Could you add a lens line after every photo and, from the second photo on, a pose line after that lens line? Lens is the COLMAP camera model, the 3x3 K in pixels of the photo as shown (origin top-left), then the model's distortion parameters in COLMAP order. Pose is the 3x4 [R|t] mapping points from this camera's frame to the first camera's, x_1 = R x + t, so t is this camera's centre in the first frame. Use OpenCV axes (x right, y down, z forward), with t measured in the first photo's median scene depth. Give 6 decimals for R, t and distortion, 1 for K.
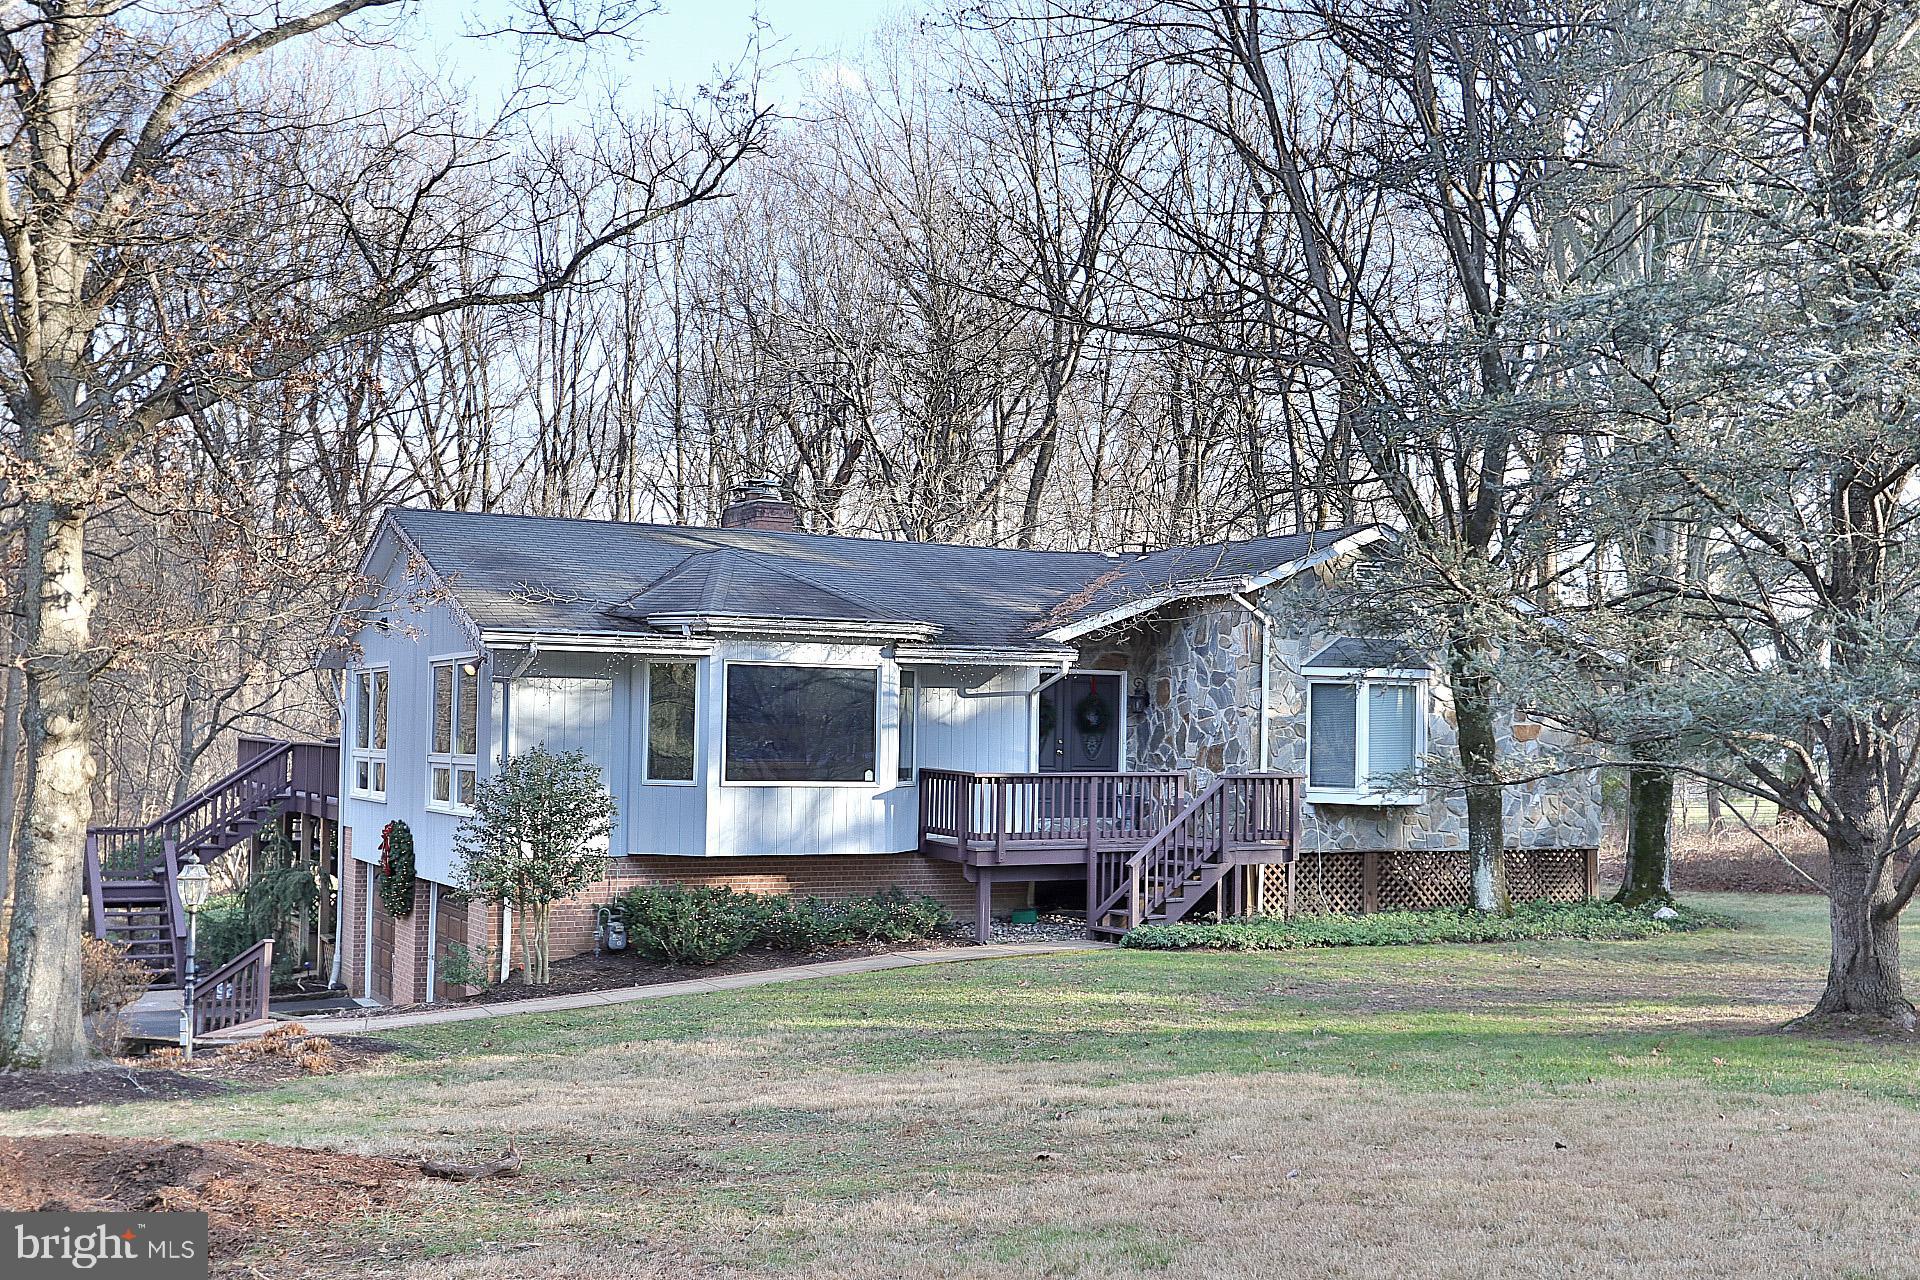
lens RADIAL K [[1985.8, 0, 960.5], [0, 1985.8, 641.6], [0, 0, 1]] dist [-0.021920, 0.000000]
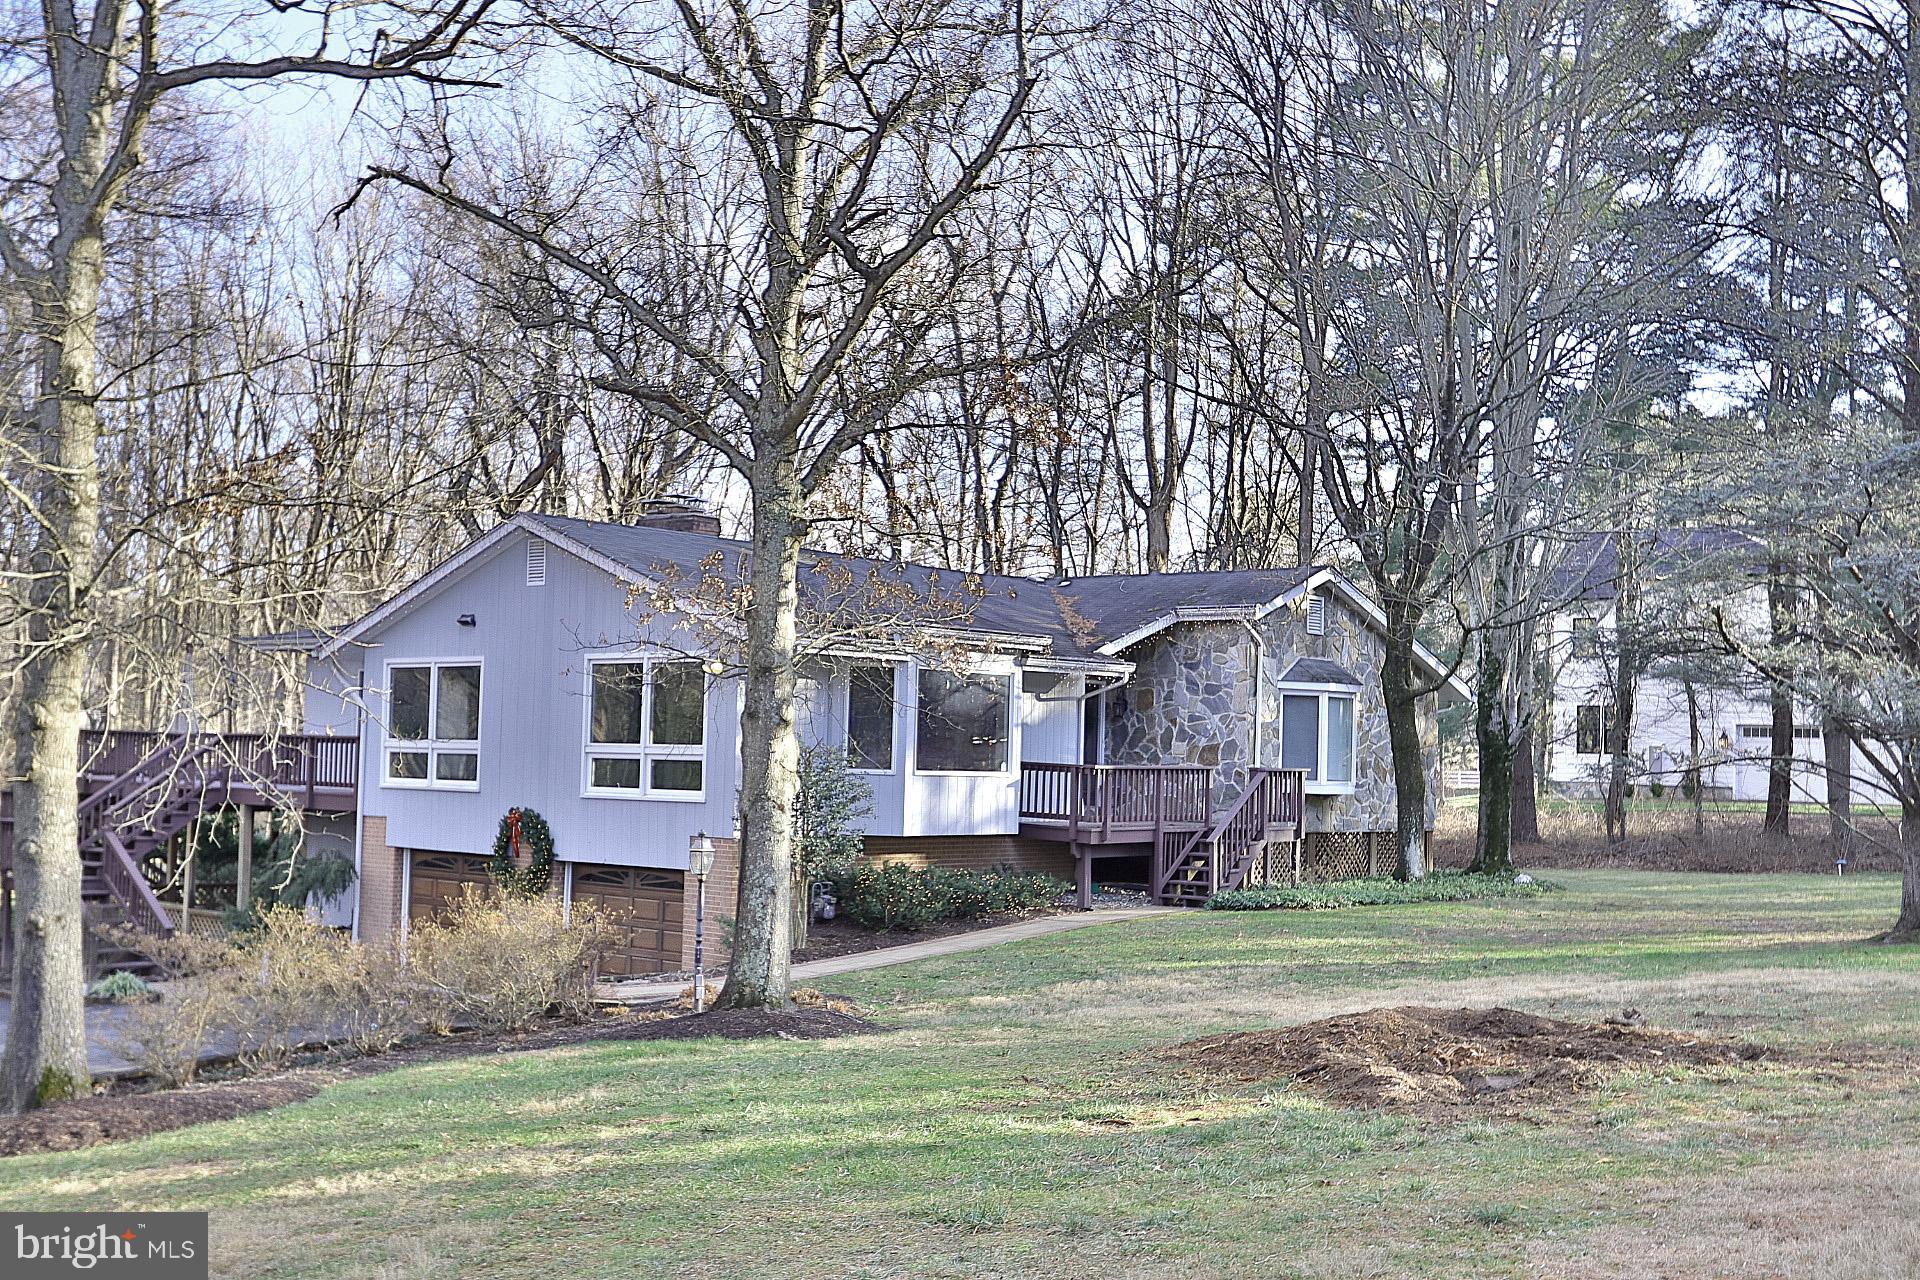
lens RADIAL K [[1985.8, 0, 959.0], [0, 1985.8, 638.4], [0, 0, 1]] dist [-0.021920, 0.000000]
pose [[0.935447, 0.029134, 0.352264, -0.473963], [-0.027074, 0.999575, -0.010775, 0.005269], [-0.352429, 0.000542, 0.935838, -0.078443]]
